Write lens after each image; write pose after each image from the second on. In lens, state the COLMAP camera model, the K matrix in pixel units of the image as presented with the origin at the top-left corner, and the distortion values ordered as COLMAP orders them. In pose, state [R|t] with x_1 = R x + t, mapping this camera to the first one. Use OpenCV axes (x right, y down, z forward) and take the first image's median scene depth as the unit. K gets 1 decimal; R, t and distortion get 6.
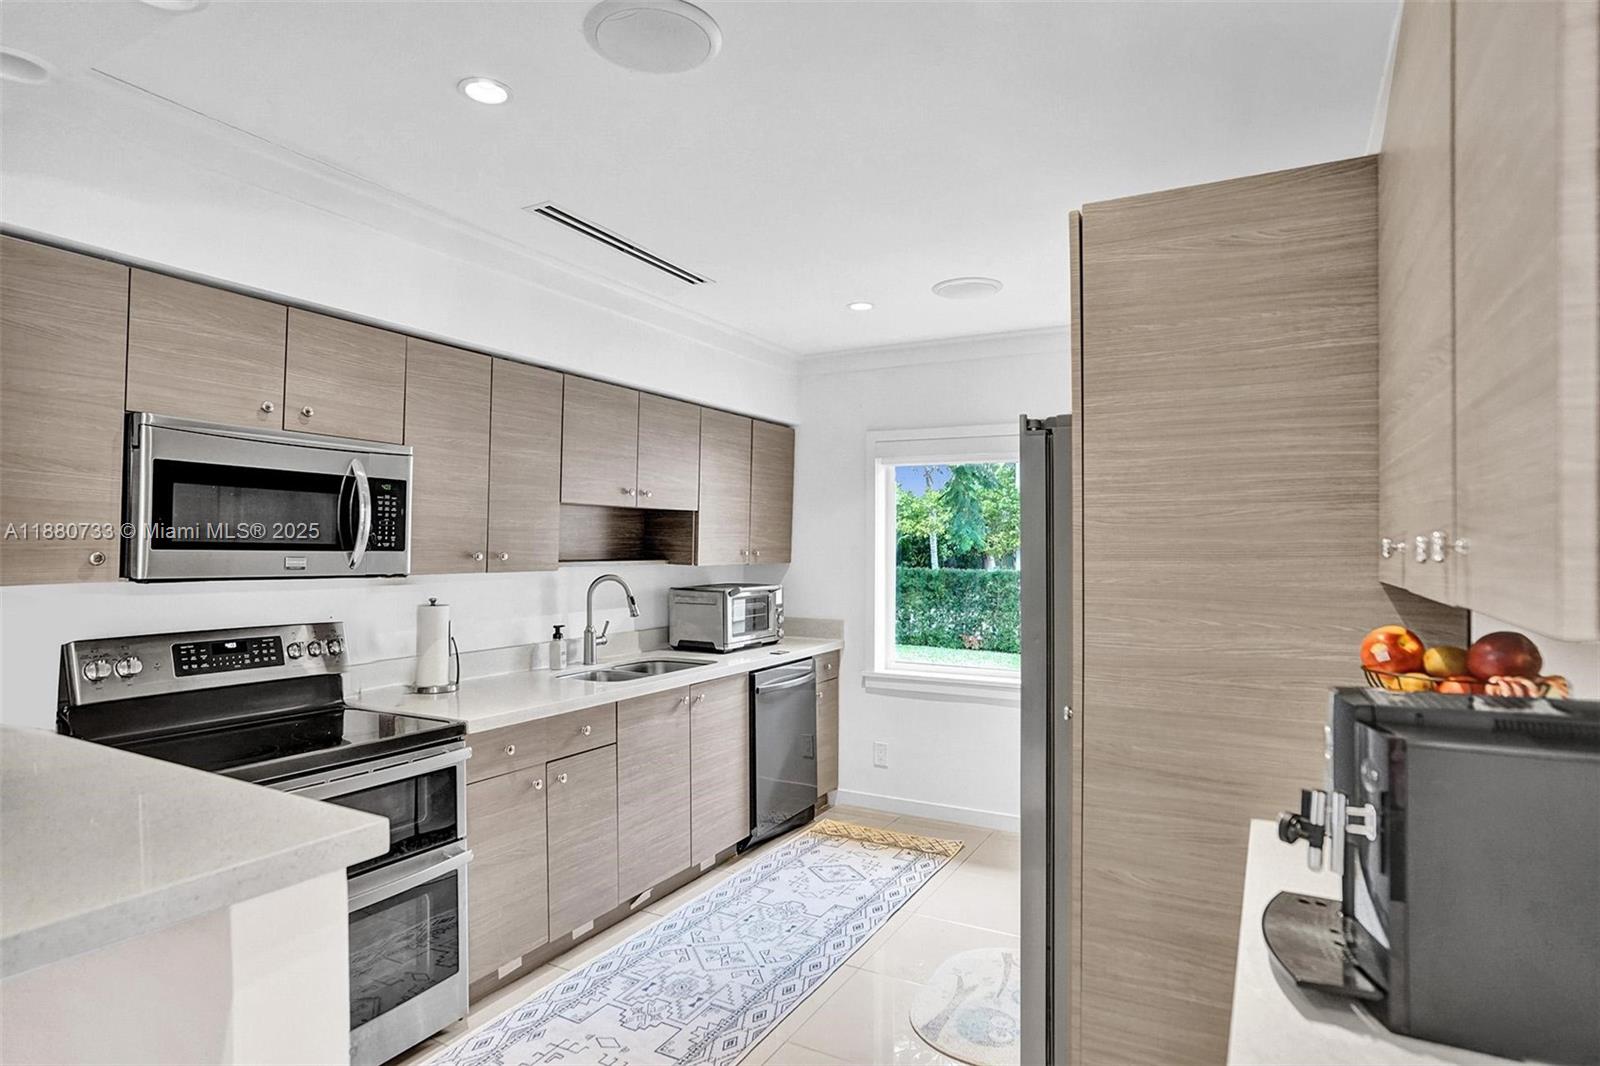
lens RADIAL K [[867.9, 0, 786.2], [0, 867.9, 540.8], [0, 0, 1]] dist [-0.053674, 0.038060]
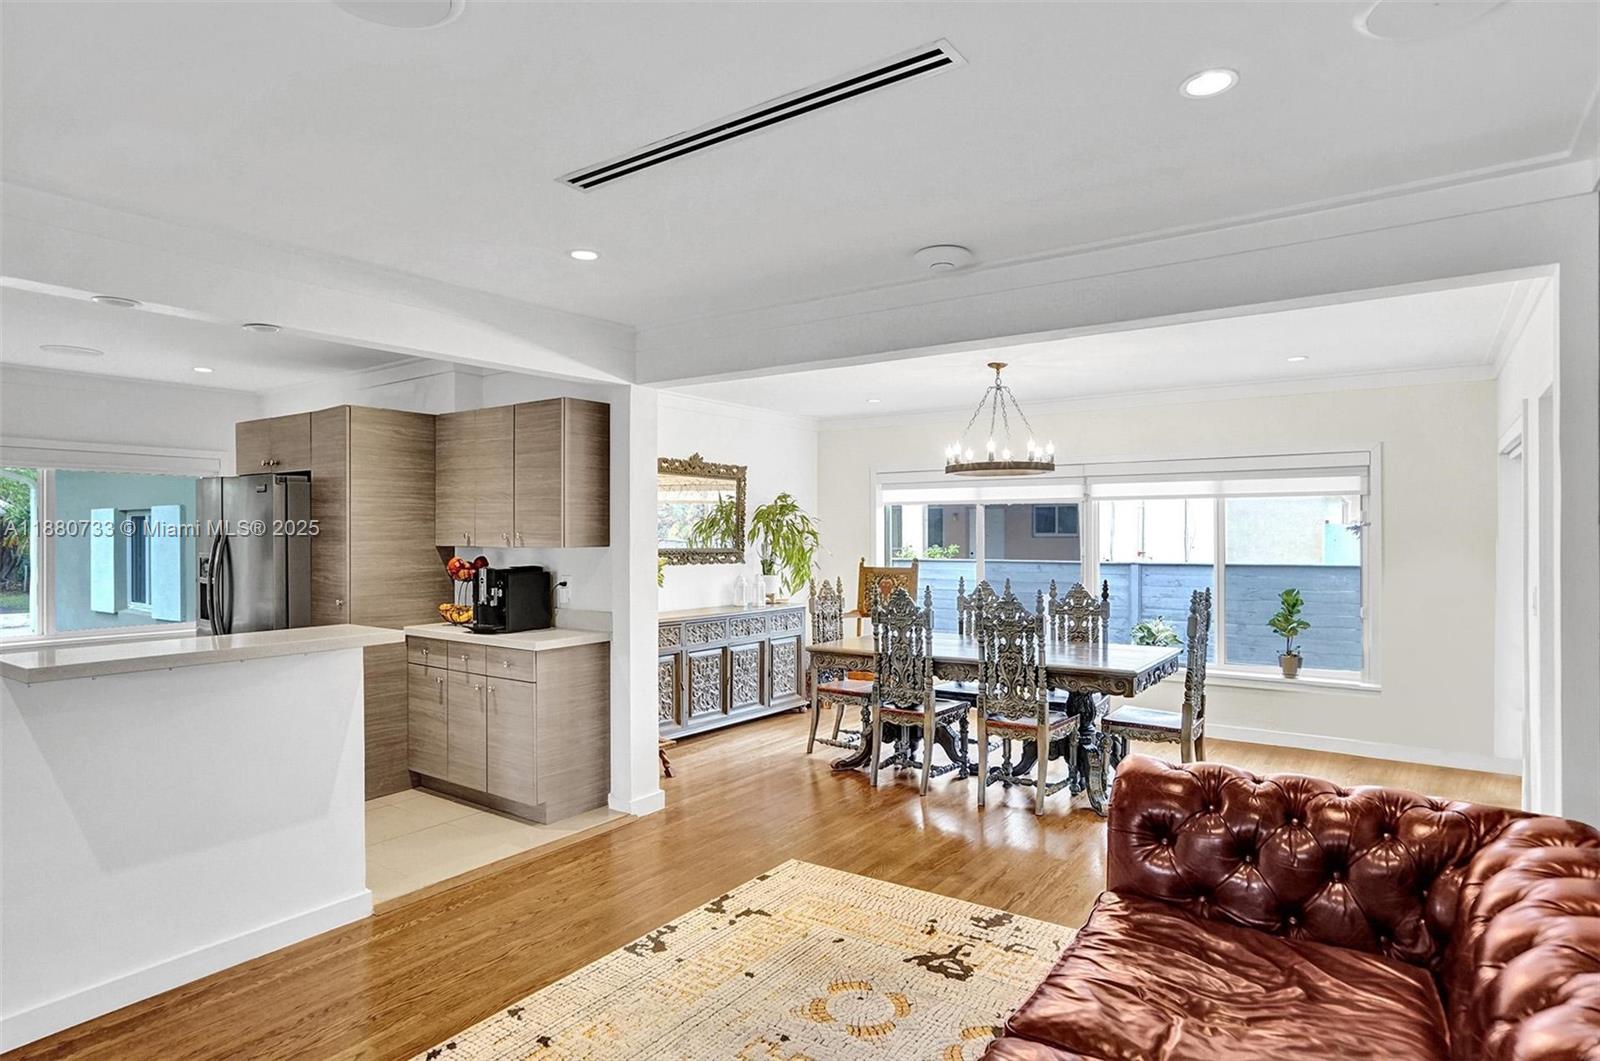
lens RADIAL K [[882.6, 0, 796.4], [0, 882.6, 535.0], [0, 0, 1]] dist [-0.018697, 0.000702]
pose [[0.096619, -0.006468, 0.995300, -1.288538], [-0.004290, 0.999967, 0.006915, -0.012130], [-0.995312, -0.004938, 0.096588, -0.359386]]
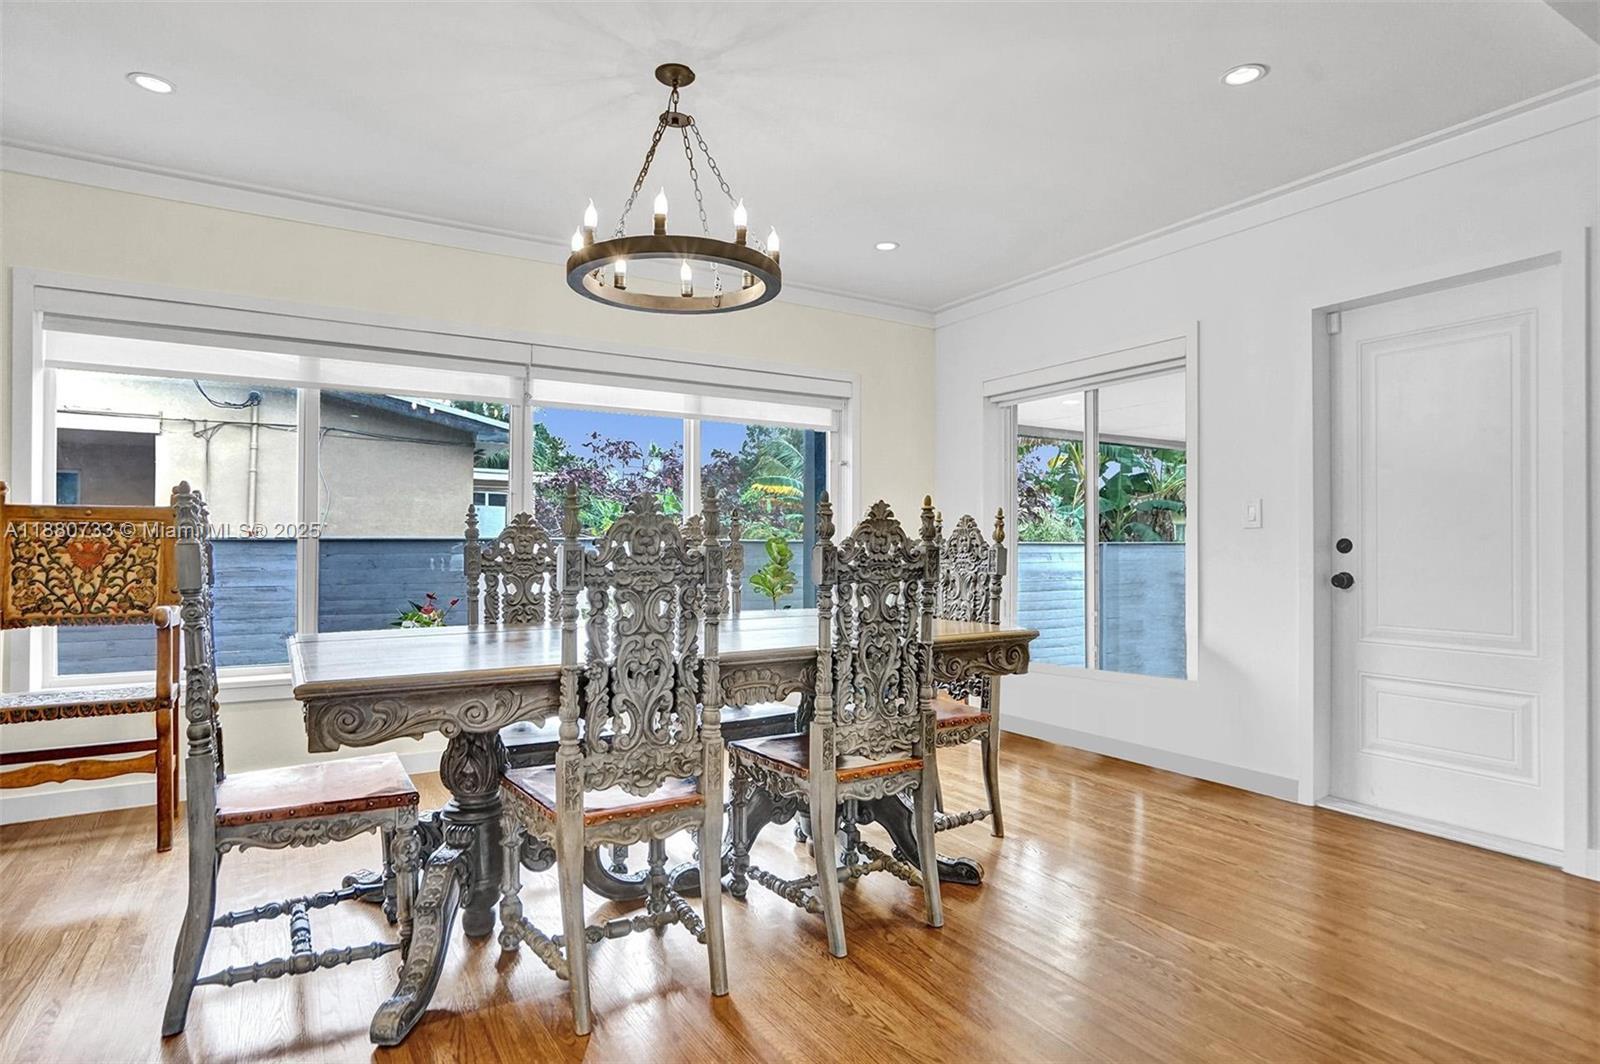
lens RADIAL K [[867.9, 0, 786.2], [0, 867.9, 539.8], [0, 0, 1]] dist [-0.053674, 0.038060]
pose [[-0.865176, -0.004494, 0.501449, 0.022531], [-0.010431, 0.999905, -0.009037, 0.144274], [-0.501361, -0.013050, -0.865140, 0.122777]]
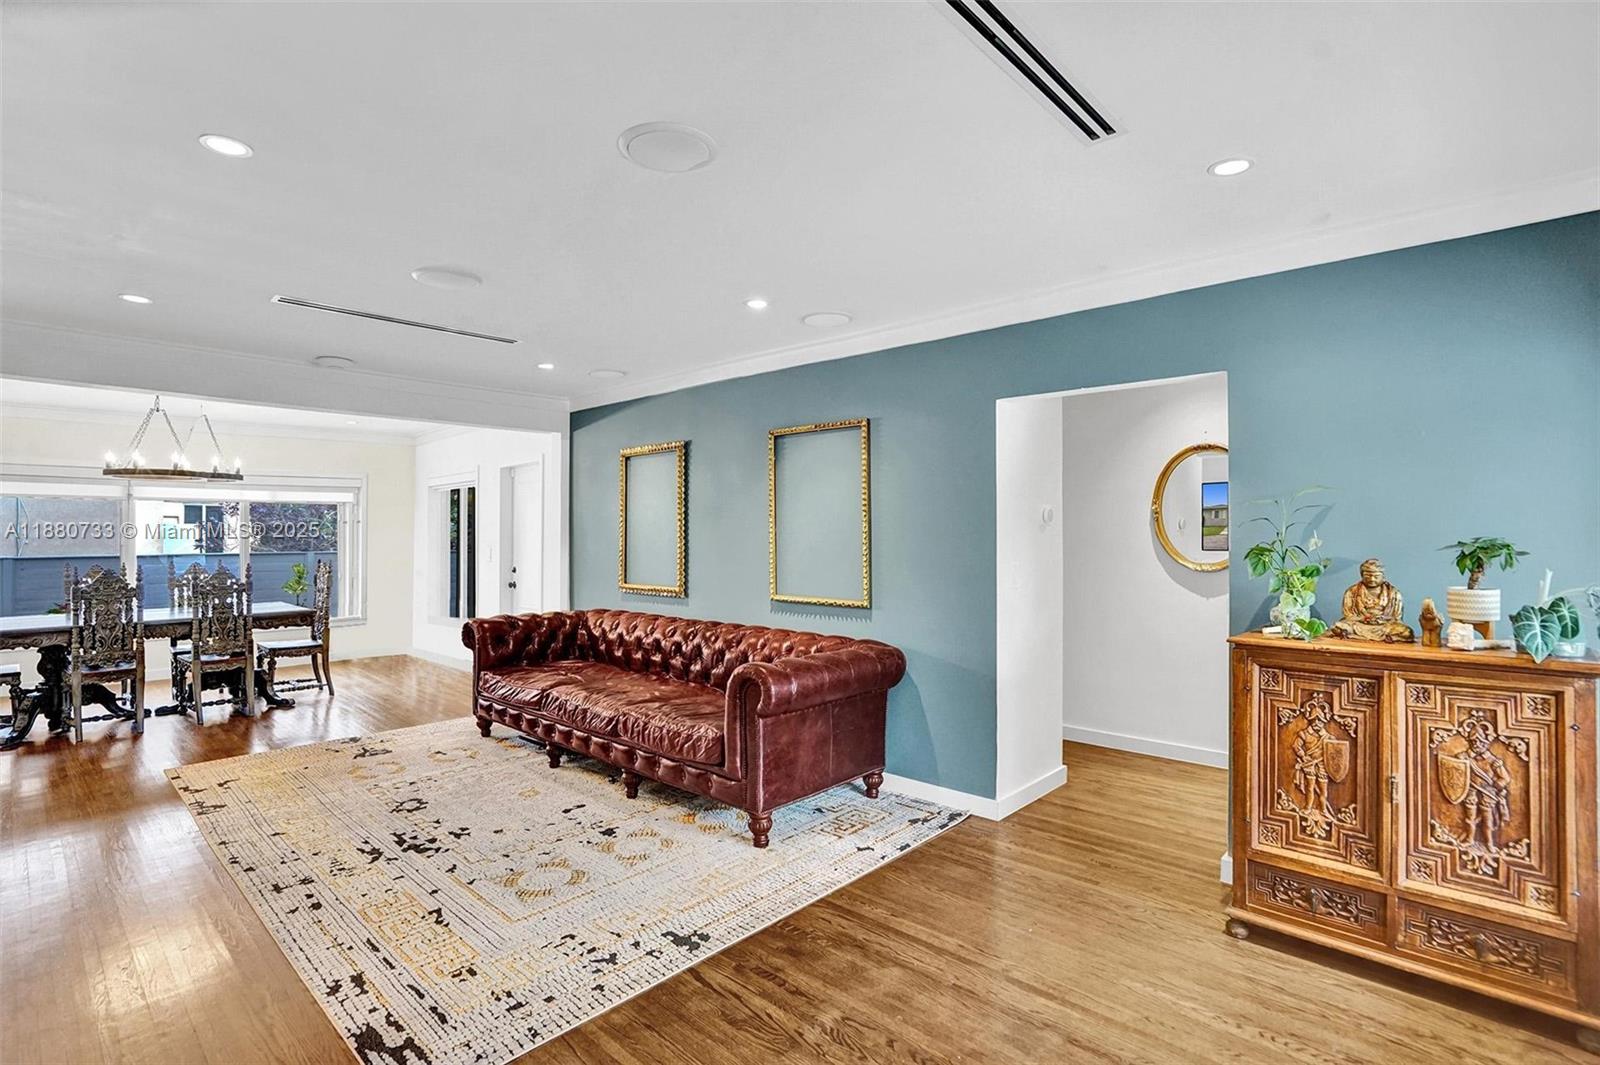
lens RADIAL K [[762.8, 0, 796.0], [0, 762.8, 537.1], [0, 0, 1]] dist [-0.059332, 0.023790]
pose [[-0.972635, -0.004464, 0.232294, -1.521204], [-0.004582, 0.999990, 0.000031, 0.021273], [-0.232291, -0.001034, -0.972646, 0.911318]]
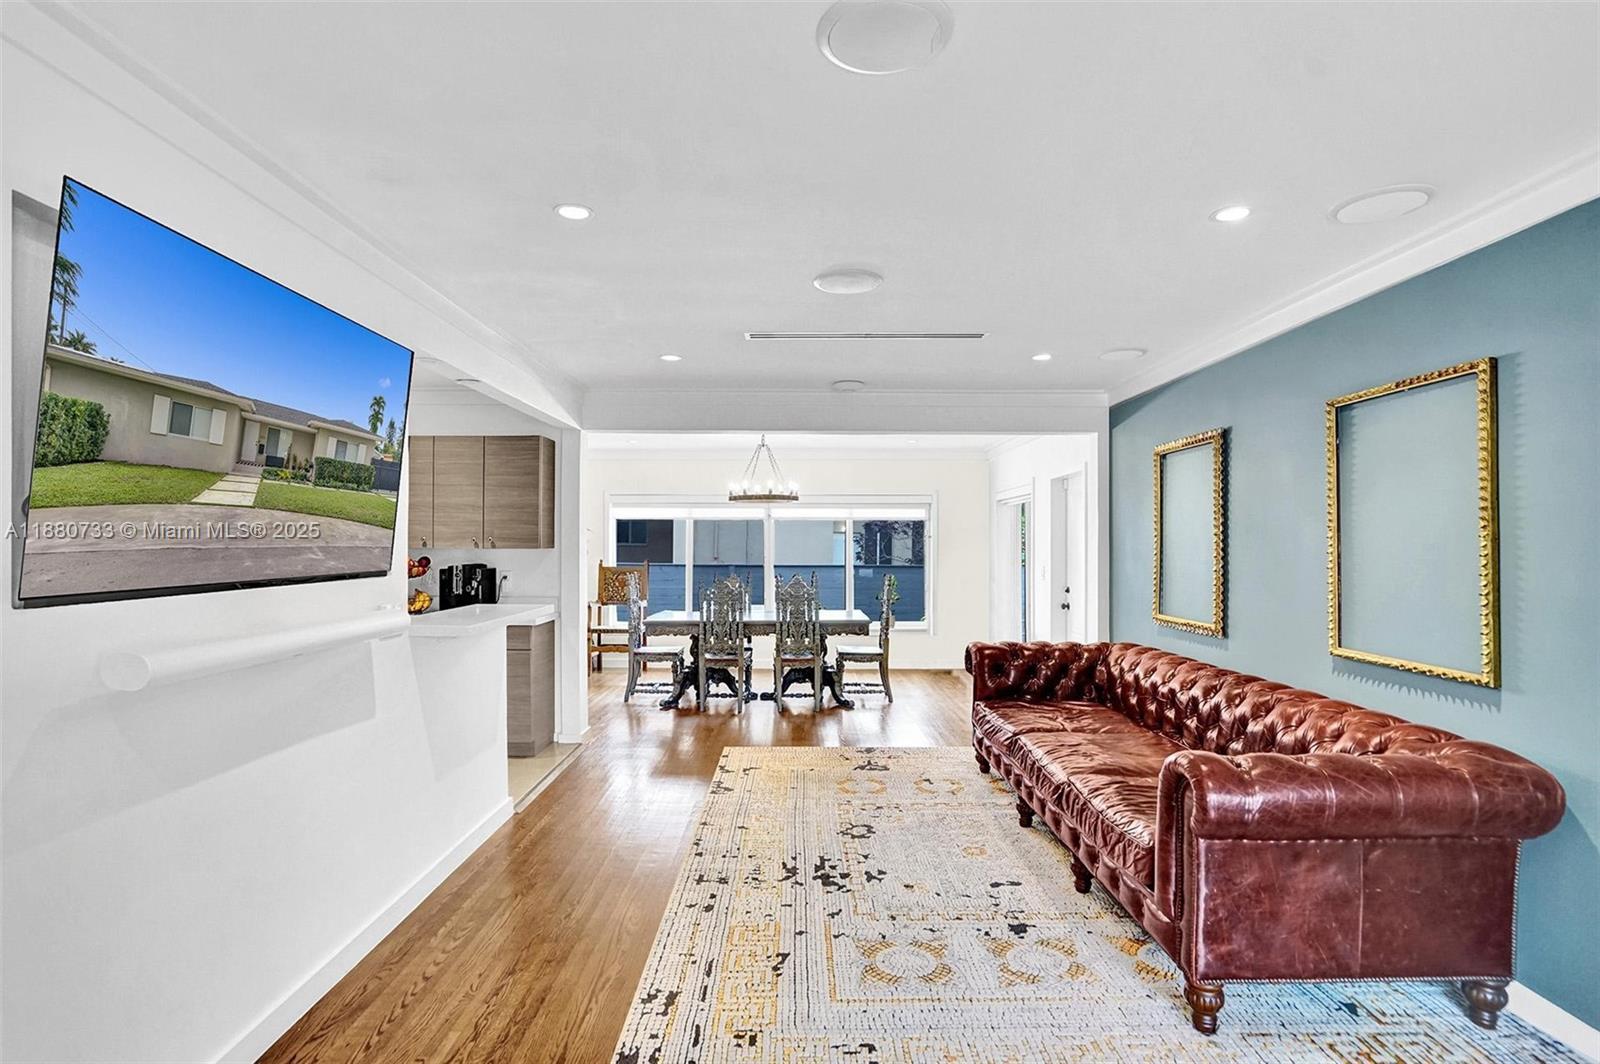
lens RADIAL K [[796.8, 0, 792.1], [0, 796.8, 541.4], [0, 0, 1]] dist [-0.055483, 0.025918]
pose [[-0.486783, -0.001163, 0.873522, -1.683313], [-0.008141, 0.999962, -0.003205, 0.005808], [-0.873485, -0.008671, -0.486774, 0.556470]]
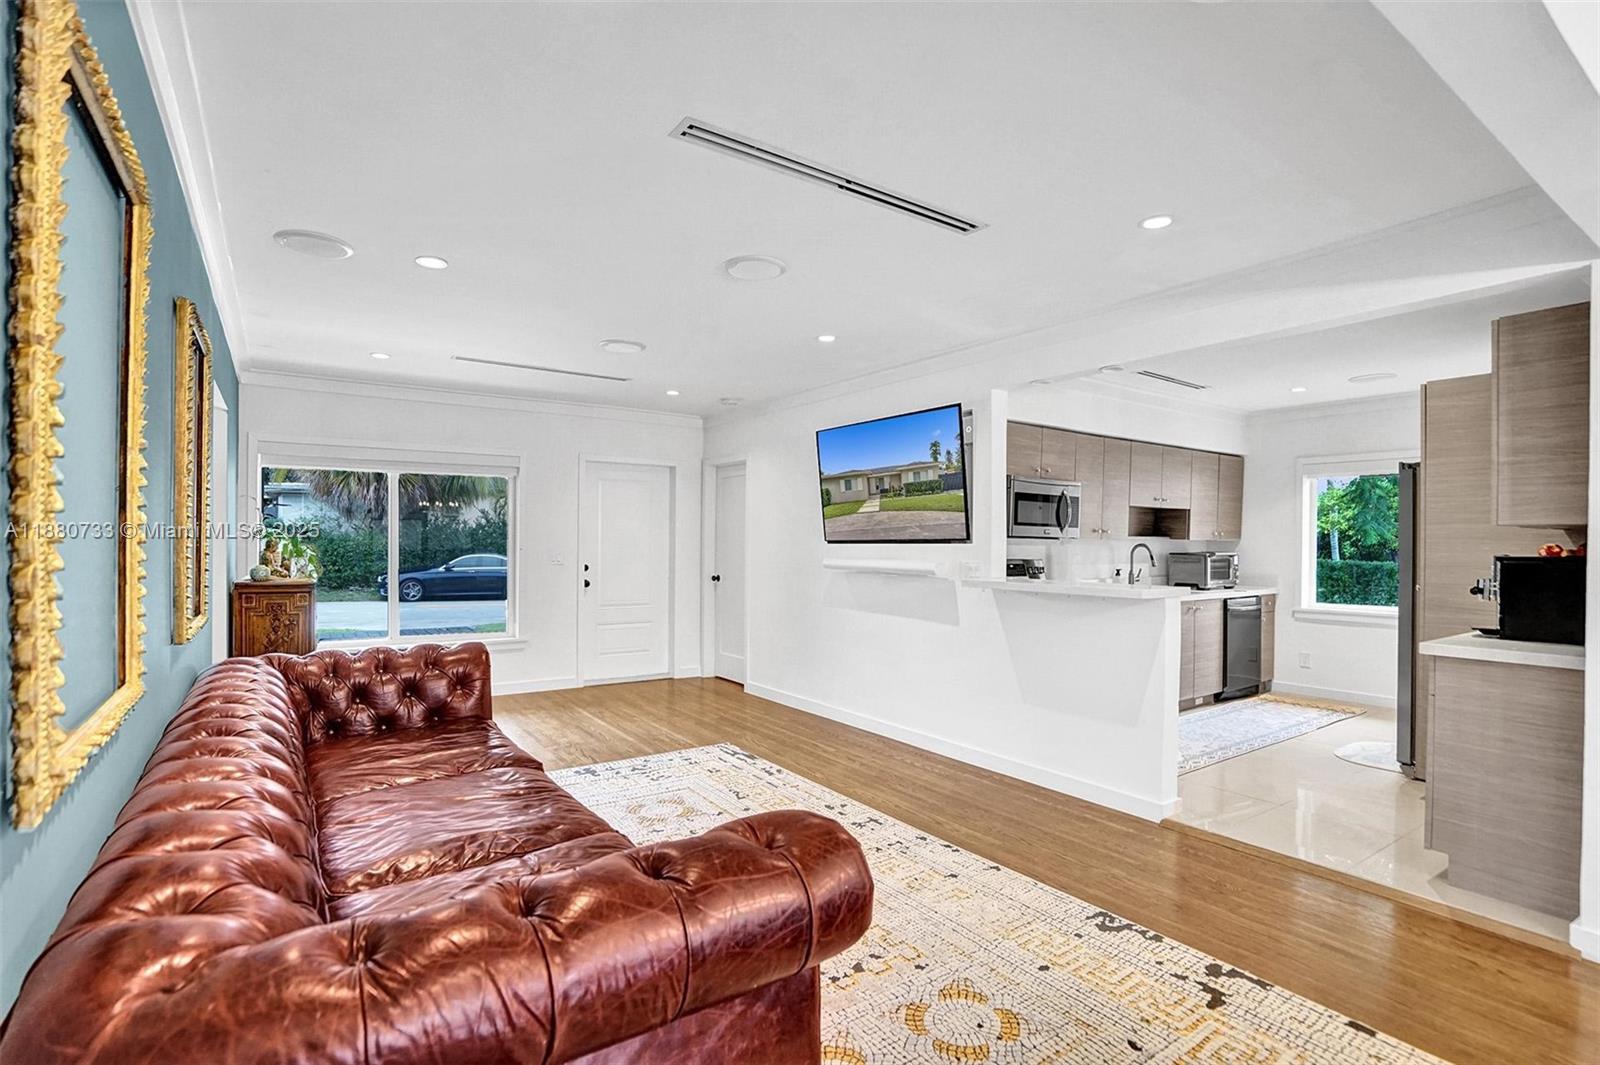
lens RADIAL K [[762.8, 0, 796.0], [0, 762.8, 537.1], [0, 0, 1]] dist [-0.059332, 0.023790]
pose [[0.897623, 0.001103, -0.440763, -0.203617], [-0.002235, 0.999995, -0.002050, 0.040268], [0.440758, 0.002825, 0.897621, -1.030352]]
